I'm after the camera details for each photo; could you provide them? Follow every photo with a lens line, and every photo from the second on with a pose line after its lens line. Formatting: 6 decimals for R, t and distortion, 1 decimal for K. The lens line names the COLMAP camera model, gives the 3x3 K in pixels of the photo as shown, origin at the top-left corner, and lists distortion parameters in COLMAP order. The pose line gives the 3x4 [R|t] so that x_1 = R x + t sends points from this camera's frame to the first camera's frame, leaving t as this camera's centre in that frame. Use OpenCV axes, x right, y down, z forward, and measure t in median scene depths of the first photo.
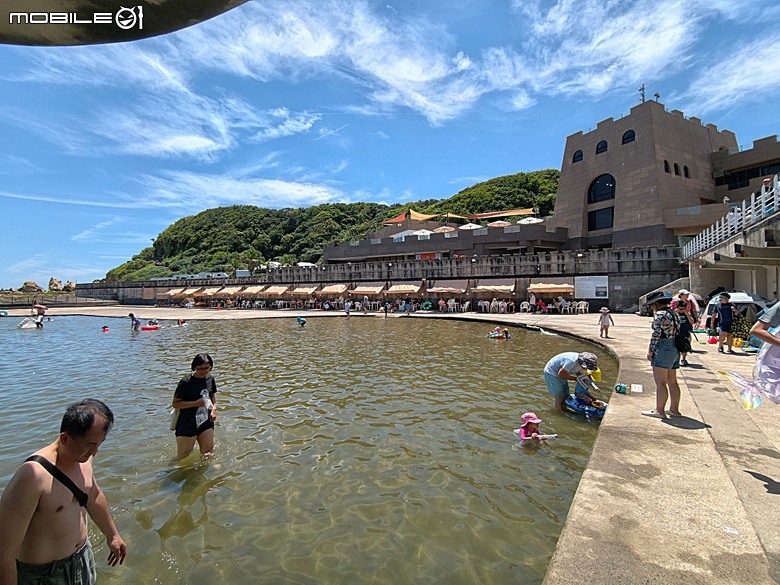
lens RADIAL K [[337.5, 0, 393.1], [0, 337.5, 286.5], [0, 0, 1]] dist [0.003320, 0.001444]
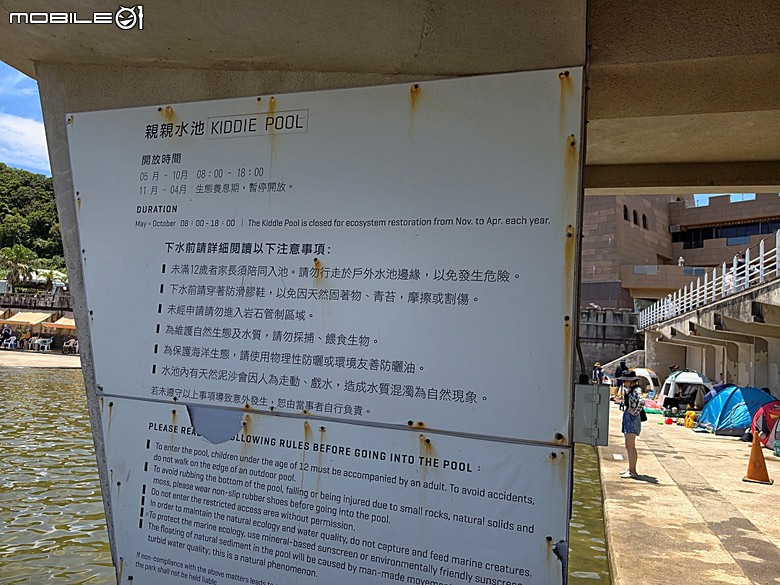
lens RADIAL K [[542.8, 0, 388.7], [0, 542.8, 298.1], [0, 0, 1]] dist [0.020753, -0.017077]
pose [[0.953948, 0.096001, 0.284195, -0.165851], [-0.078412, 0.994270, -0.072662, -0.008205], [-0.289542, 0.047031, 0.956009, -0.153791]]
